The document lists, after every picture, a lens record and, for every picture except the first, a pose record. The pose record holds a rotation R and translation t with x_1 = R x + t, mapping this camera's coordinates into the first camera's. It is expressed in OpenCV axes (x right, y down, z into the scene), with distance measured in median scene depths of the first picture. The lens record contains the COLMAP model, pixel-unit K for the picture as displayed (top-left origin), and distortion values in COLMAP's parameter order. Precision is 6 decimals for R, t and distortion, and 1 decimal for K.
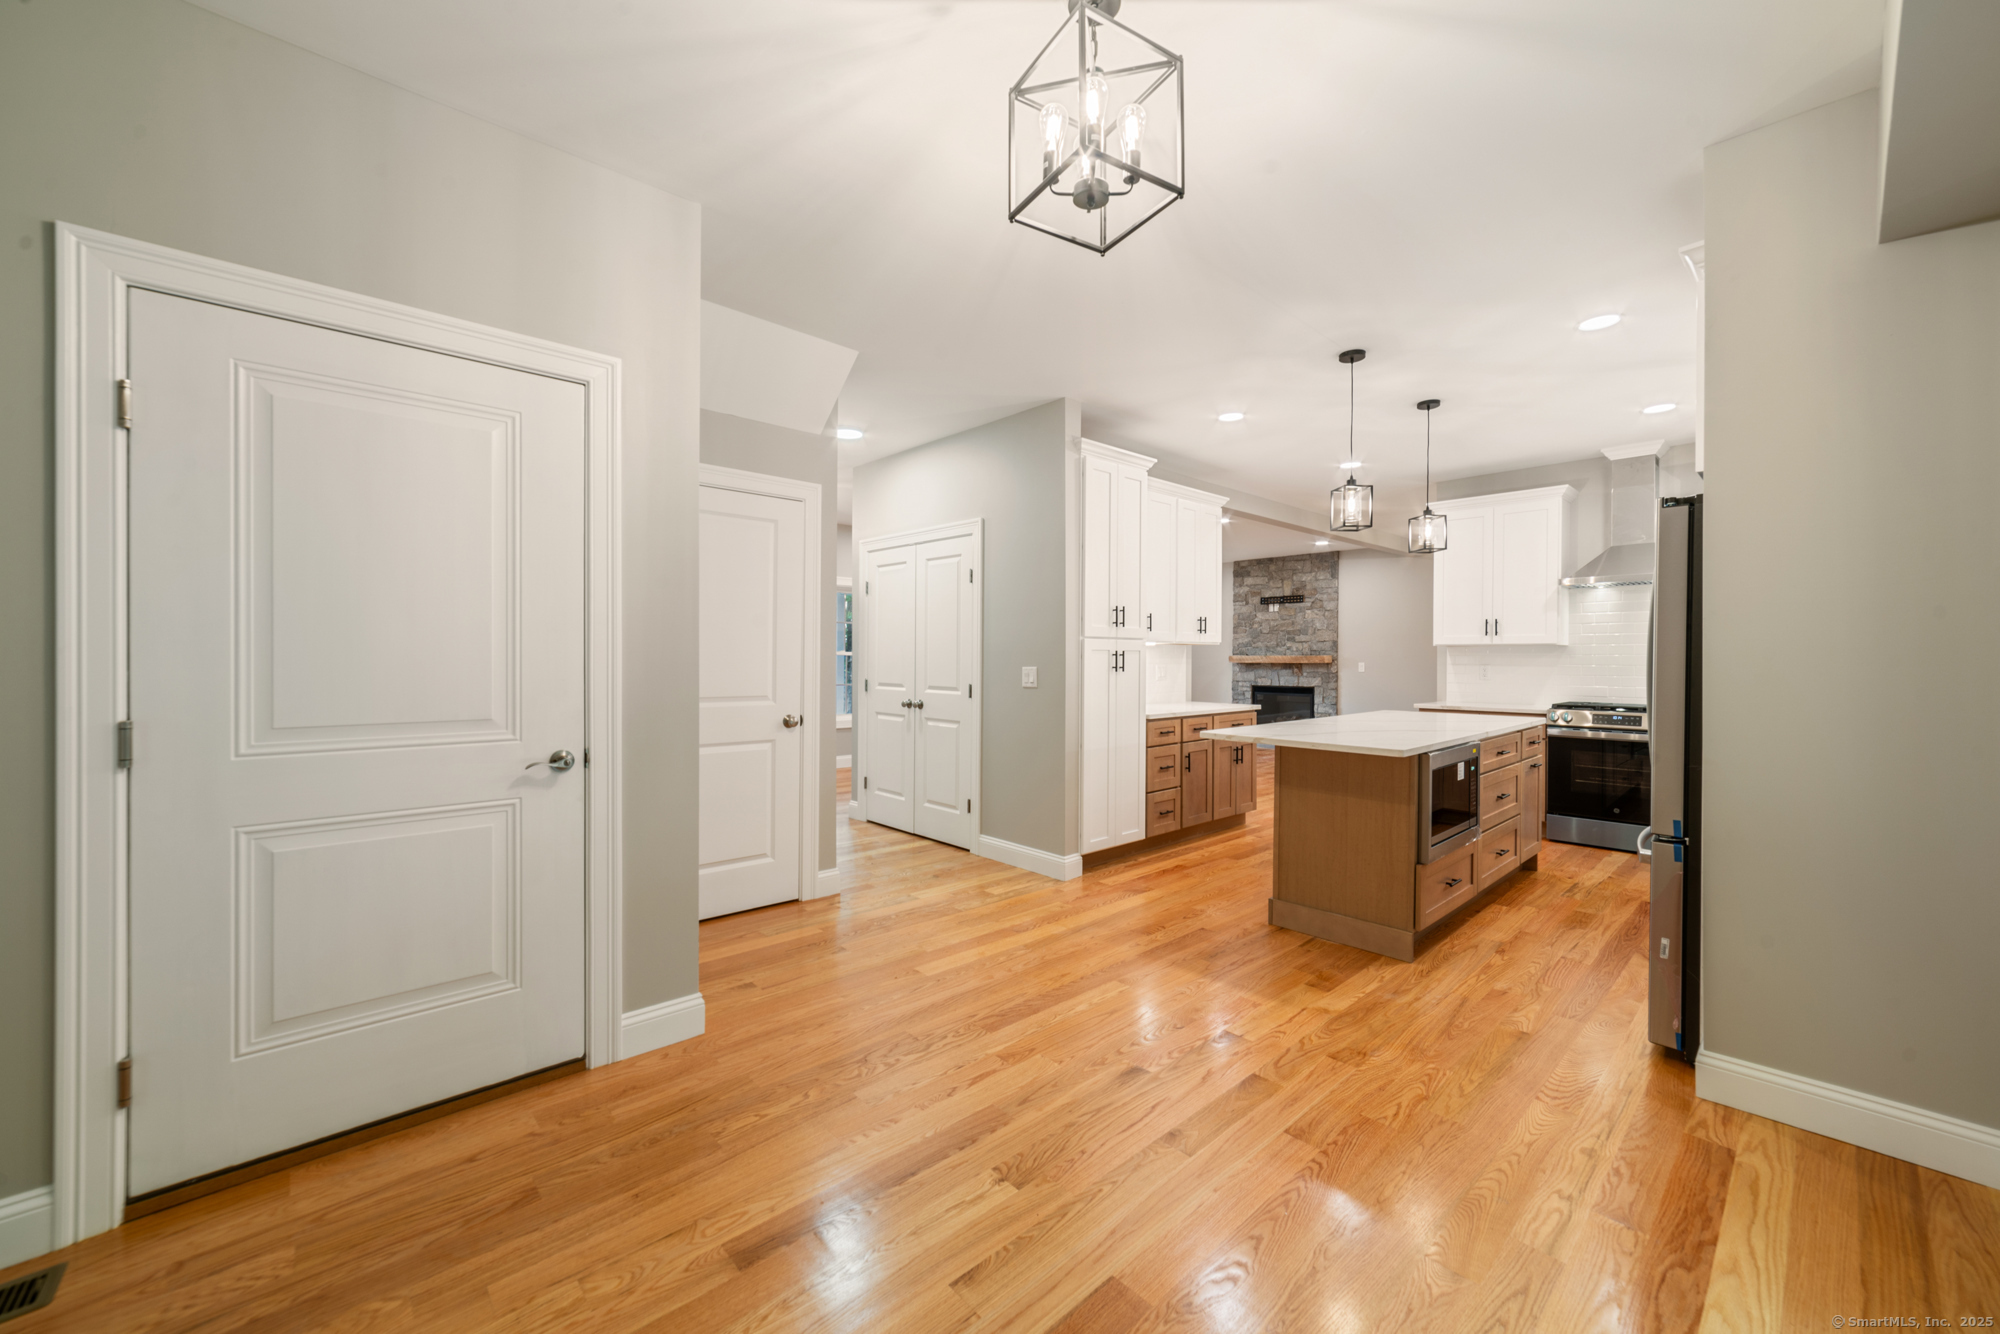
lens RADIAL K [[776.4, 0, 990.2], [0, 776.4, 670.4], [0, 0, 1]] dist [-0.007602, 0.002024]
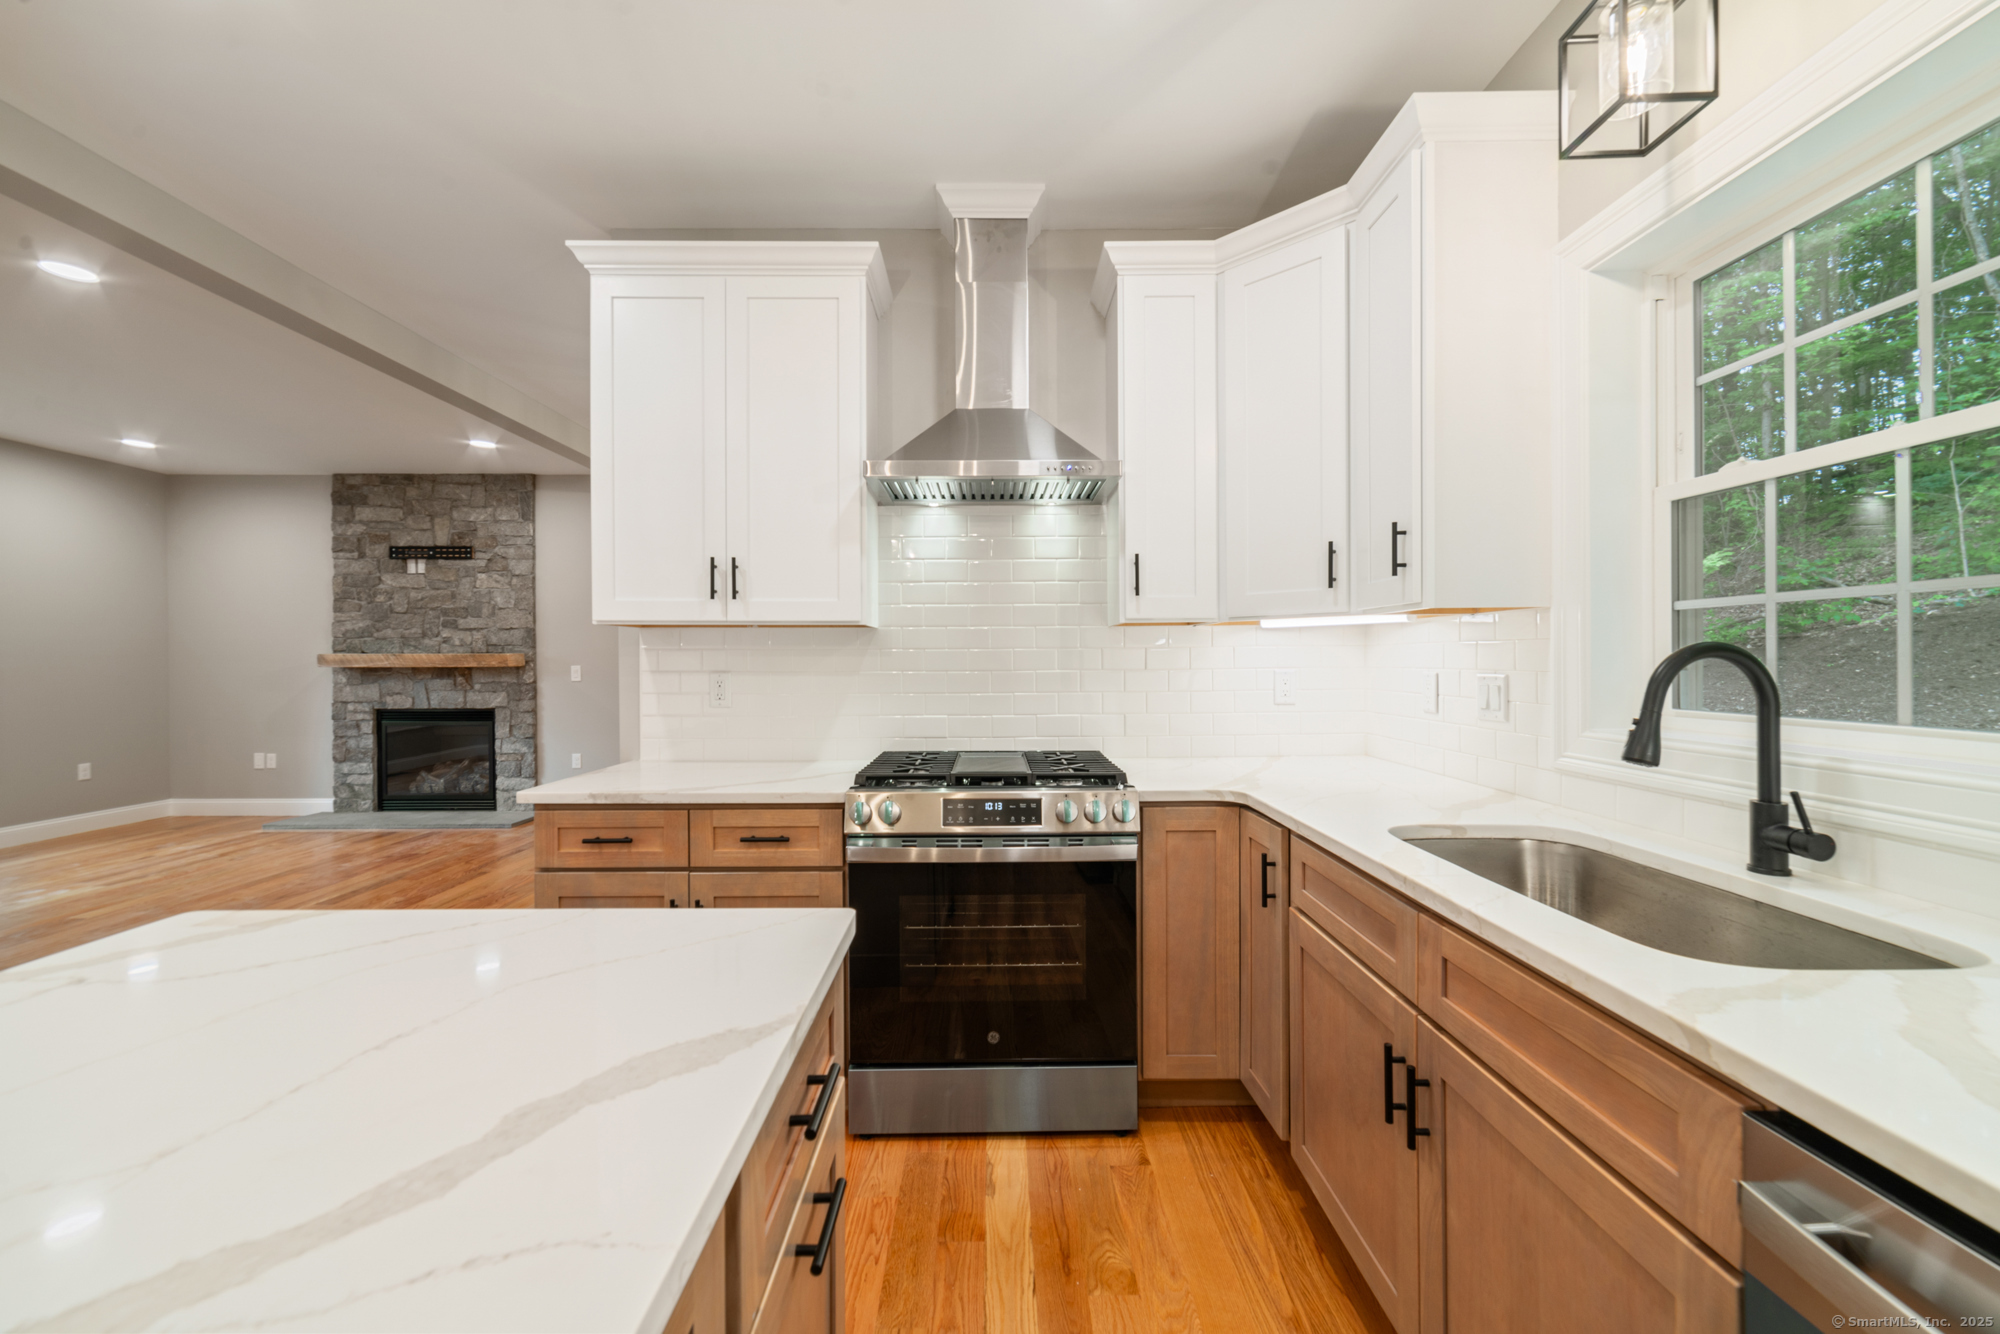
lens RADIAL K [[776.4, 0, 997.2], [0, 776.4, 662.4], [0, 0, 1]] dist [-0.007602, 0.002024]
pose [[0.669798, -0.006986, 0.742511, 0.239513], [0.014847, 0.999882, -0.003985, -0.004827], [-0.742395, 0.013693, 0.669822, 0.338523]]
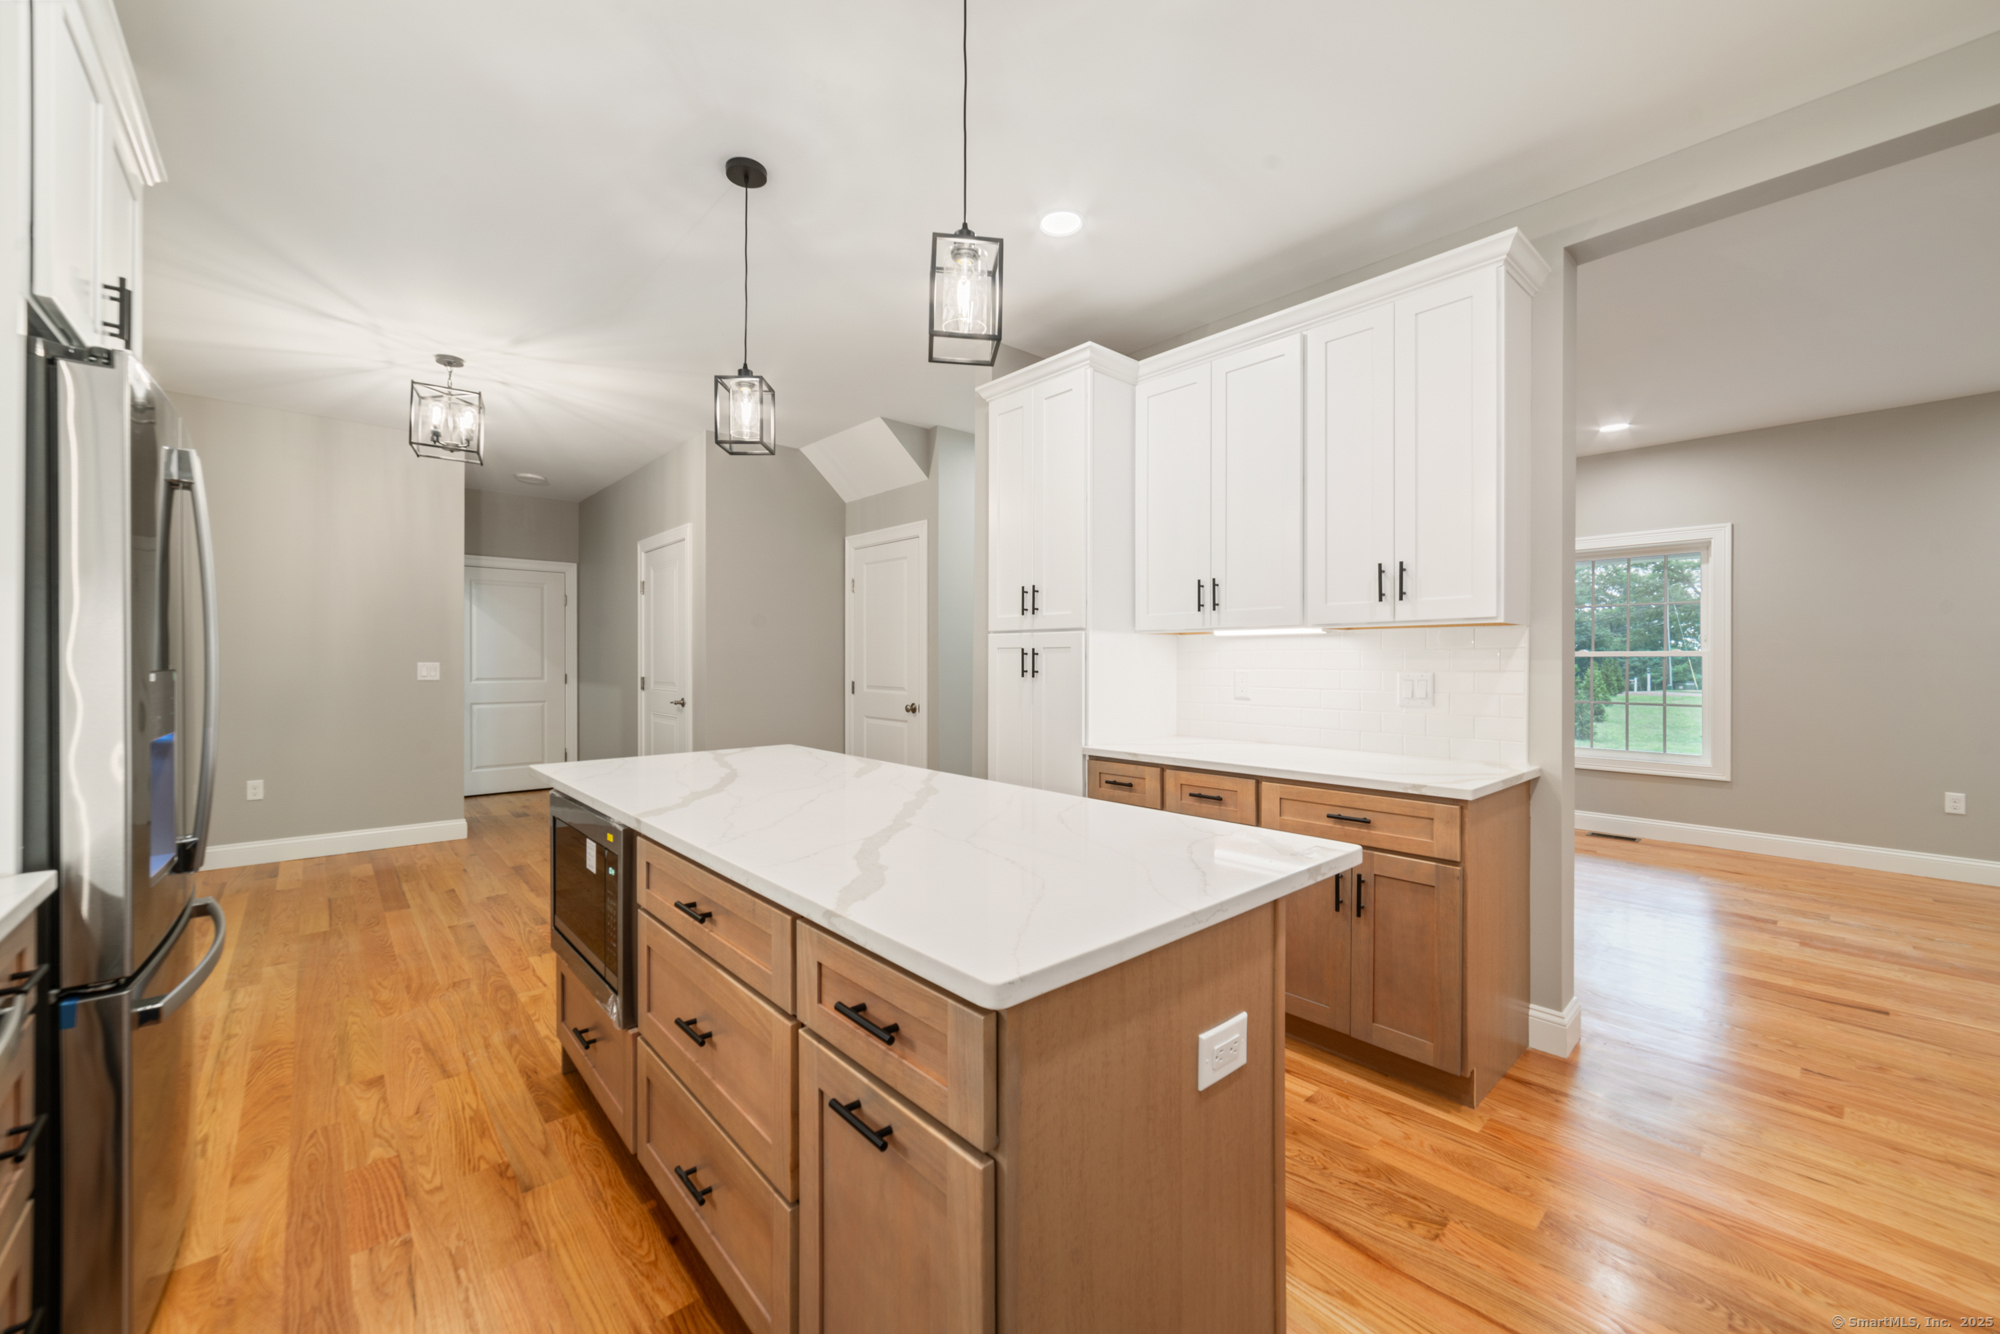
lens RADIAL K [[776.4, 0, 1008.6], [0, 776.4, 667.7], [0, 0, 1]] dist [-0.007602, 0.002024]
pose [[-0.005295, 0.009784, -0.999938, 0.907933], [-0.019602, 0.999759, 0.009887, -0.014469], [0.999794, 0.019654, -0.005102, 1.014785]]
